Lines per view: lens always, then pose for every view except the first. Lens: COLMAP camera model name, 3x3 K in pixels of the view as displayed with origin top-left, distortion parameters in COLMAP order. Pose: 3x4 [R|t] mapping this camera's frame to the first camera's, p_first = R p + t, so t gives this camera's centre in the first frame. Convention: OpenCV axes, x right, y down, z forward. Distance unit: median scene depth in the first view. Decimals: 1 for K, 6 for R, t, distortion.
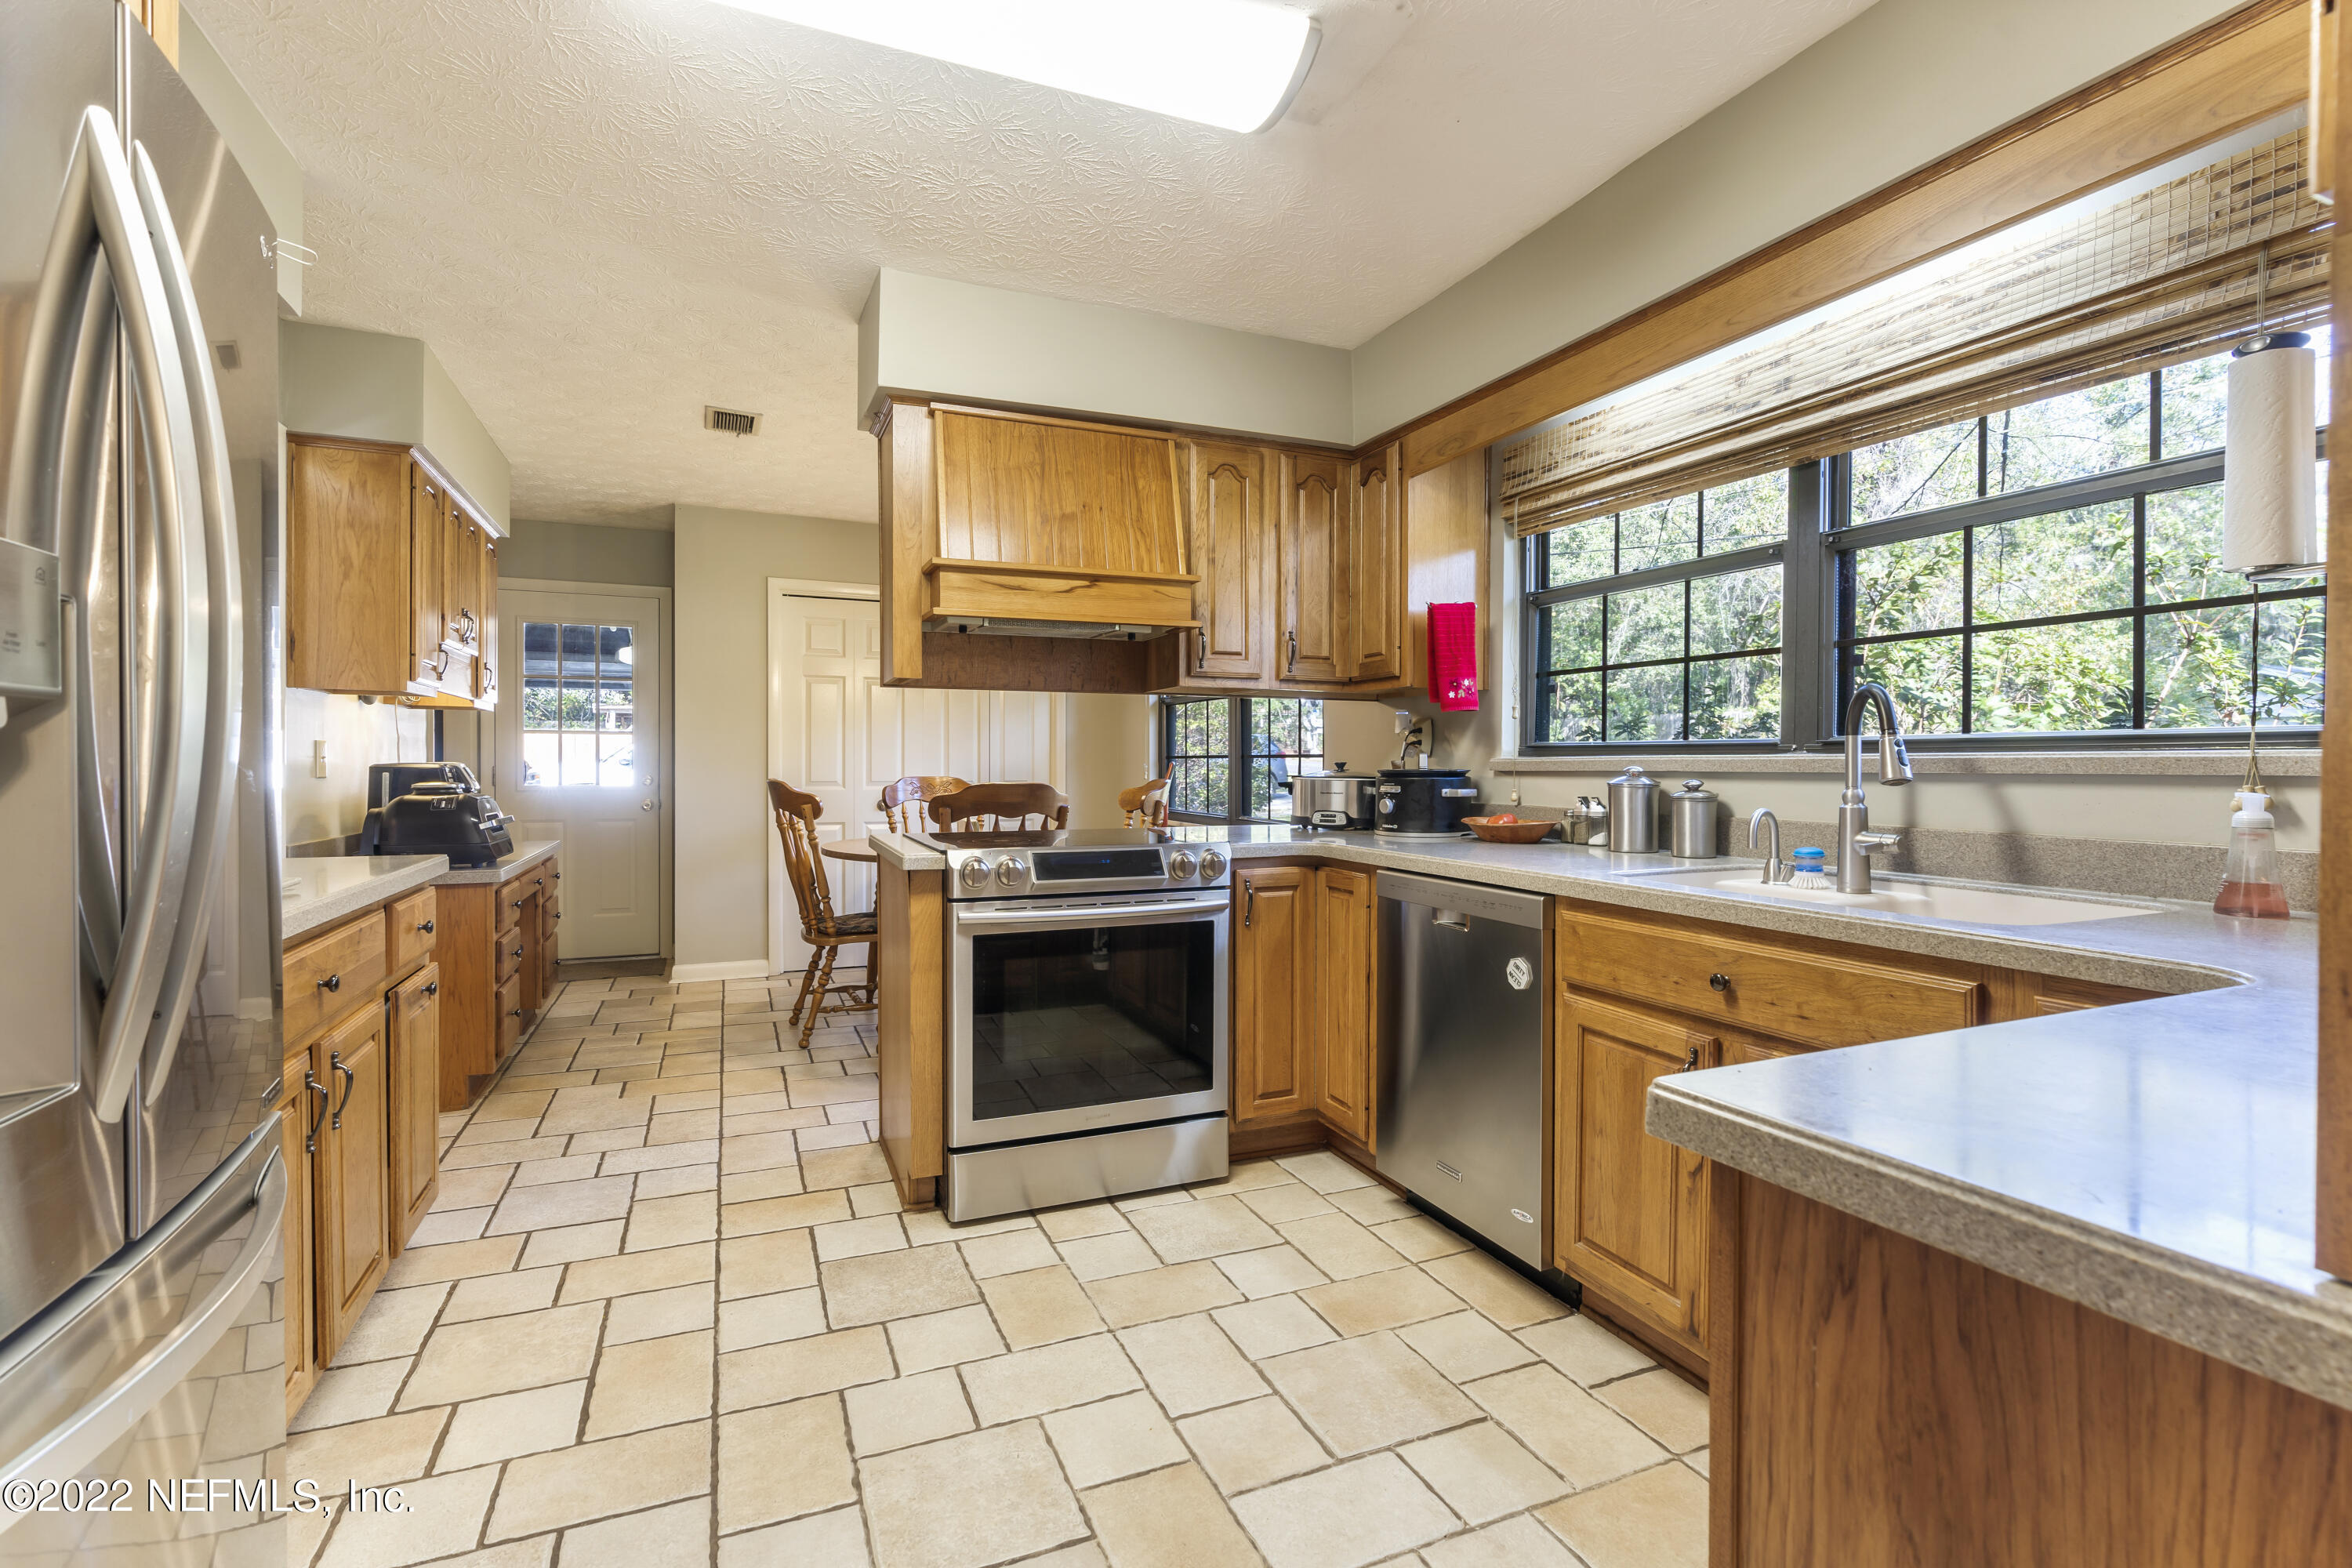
lens RADIAL K [[1071.8, 0, 1169.1], [0, 1071.8, 777.0], [0, 0, 1]] dist [-0.005362, 0.000853]
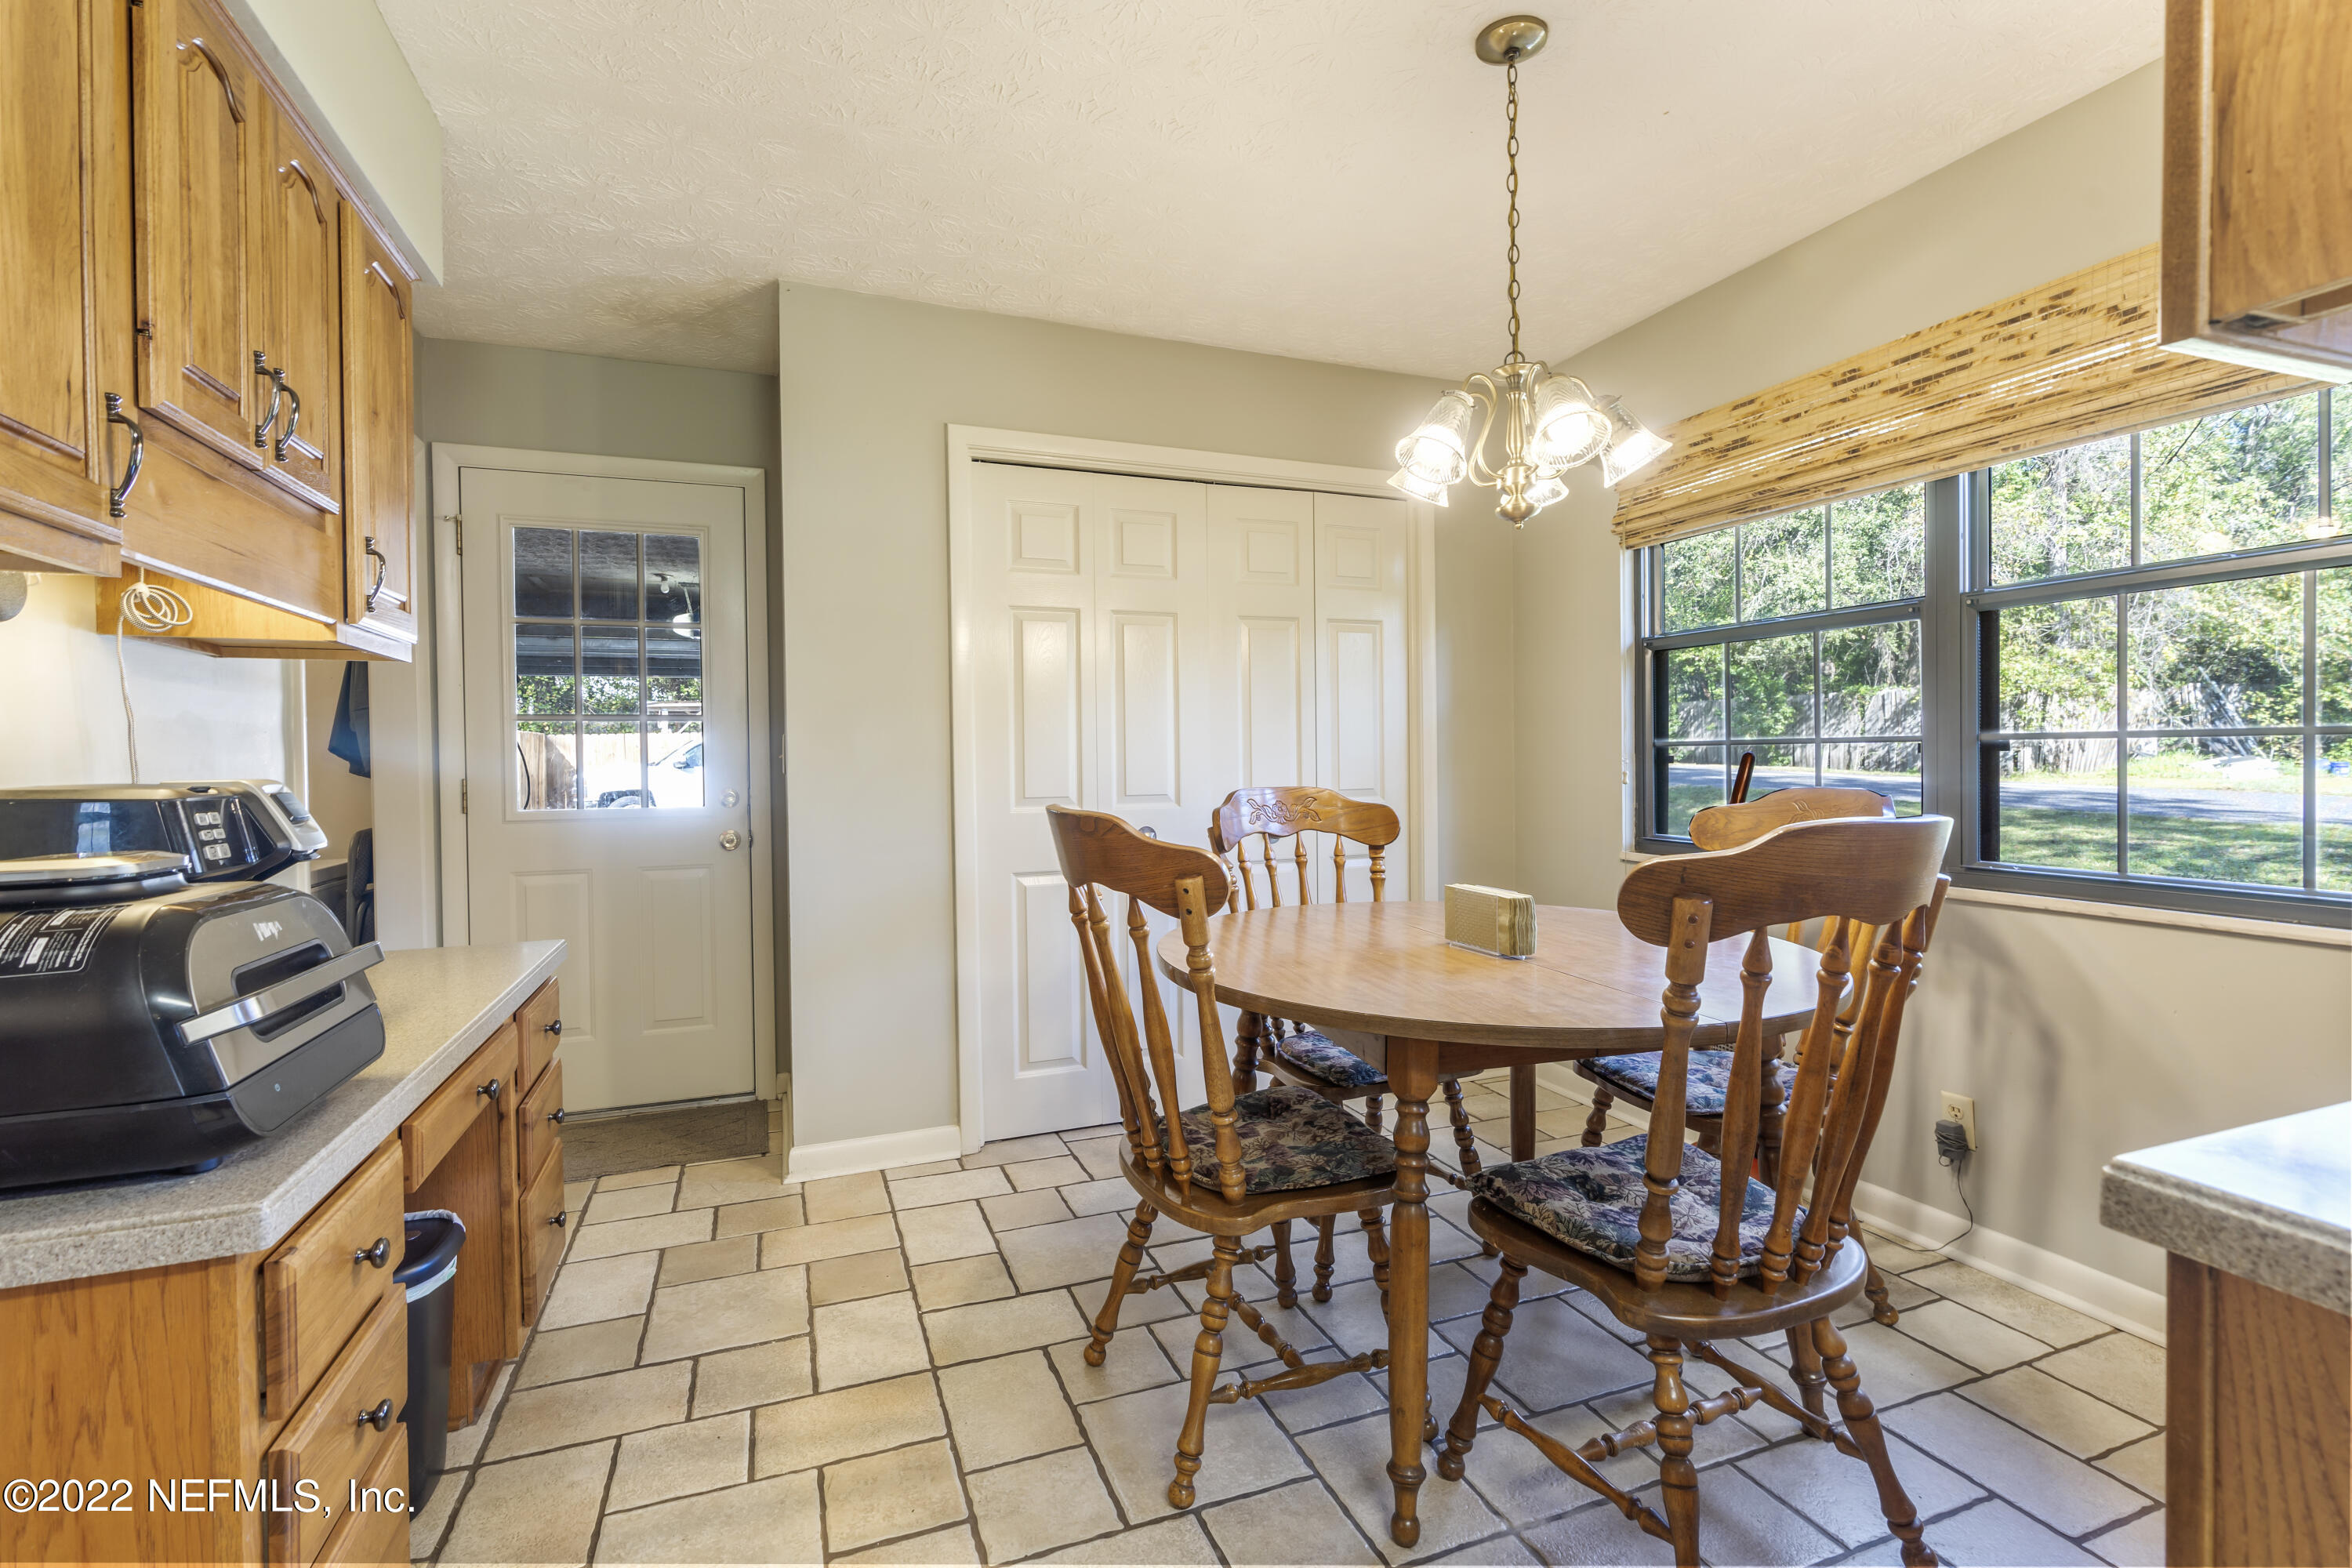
lens RADIAL K [[1071.8, 0, 1191.7], [0, 1071.8, 778.5], [0, 0, 1]] dist [-0.005362, 0.000853]
pose [[0.999645, -0.015127, -0.021933, -0.050097], [0.015262, 0.999866, 0.005996, -0.001652], [0.021839, -0.006328, 0.999741, 0.095032]]
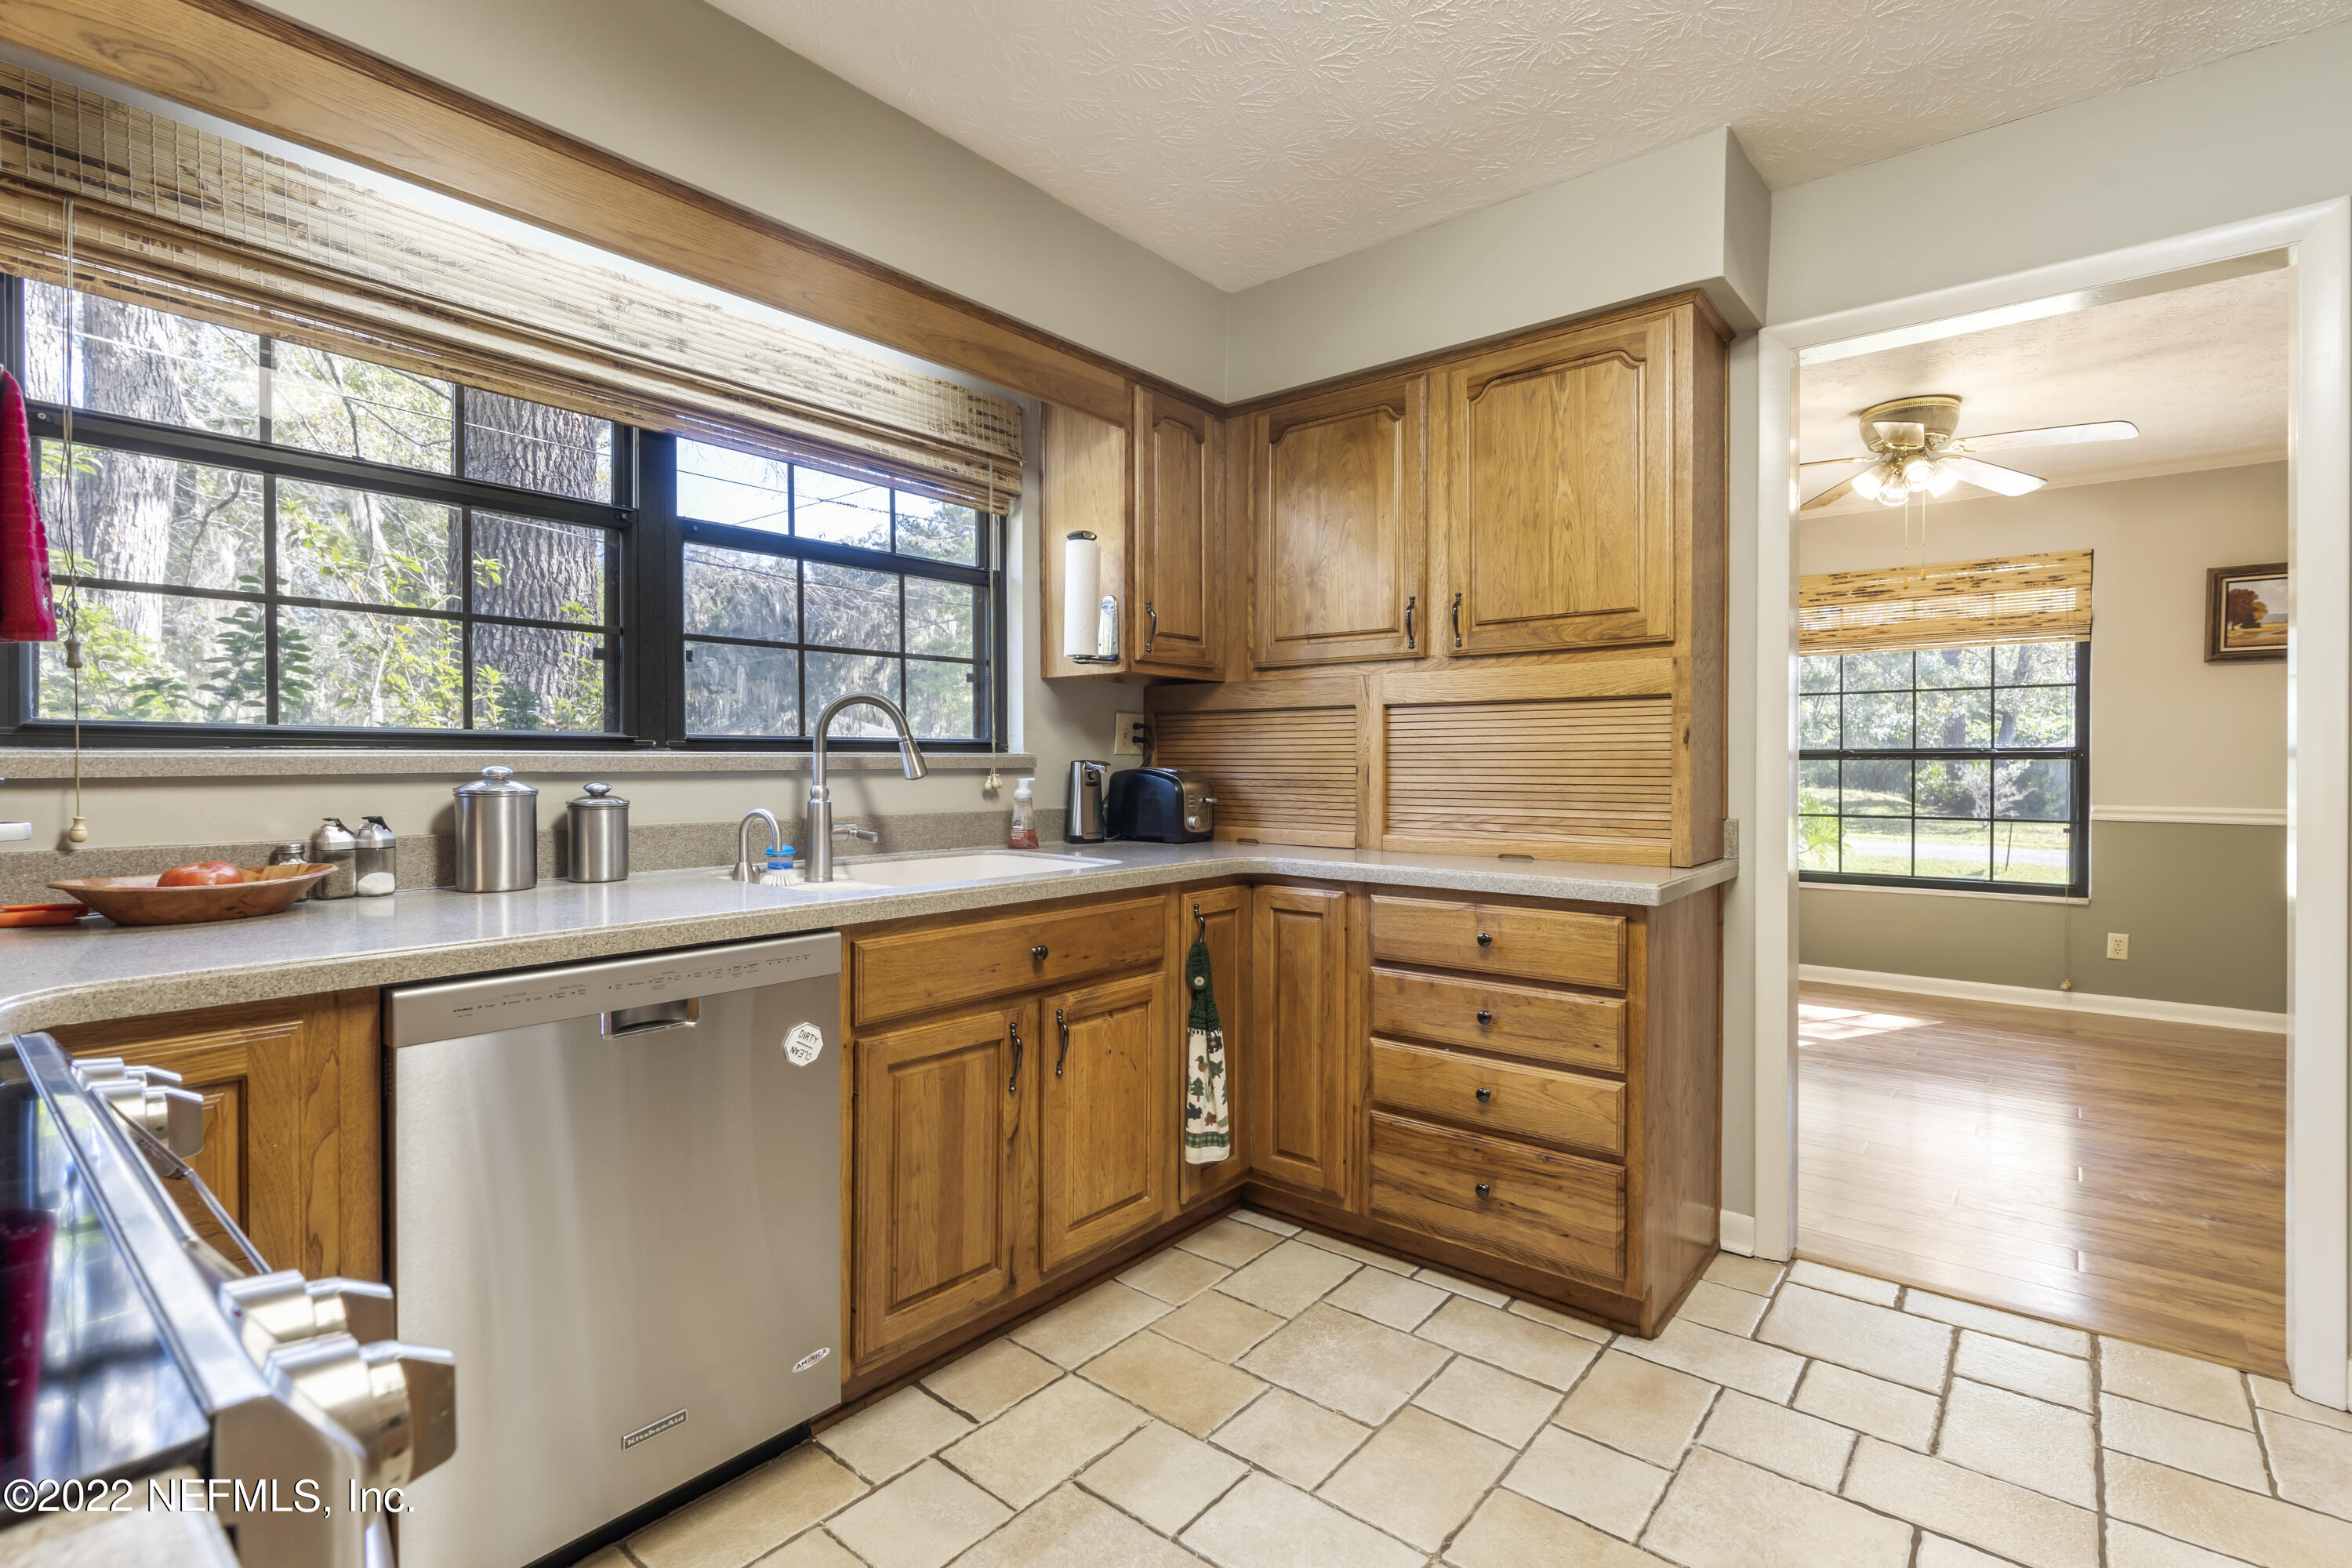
lens RADIAL K [[1071.8, 0, 1176.6], [0, 1071.8, 770.3], [0, 0, 1]] dist [-0.005362, 0.000853]
pose [[-0.459368, -0.011035, 0.888177, -0.504014], [0.008796, 0.999817, 0.016971, -0.019881], [-0.888202, 0.015608, -0.459187, 1.226393]]
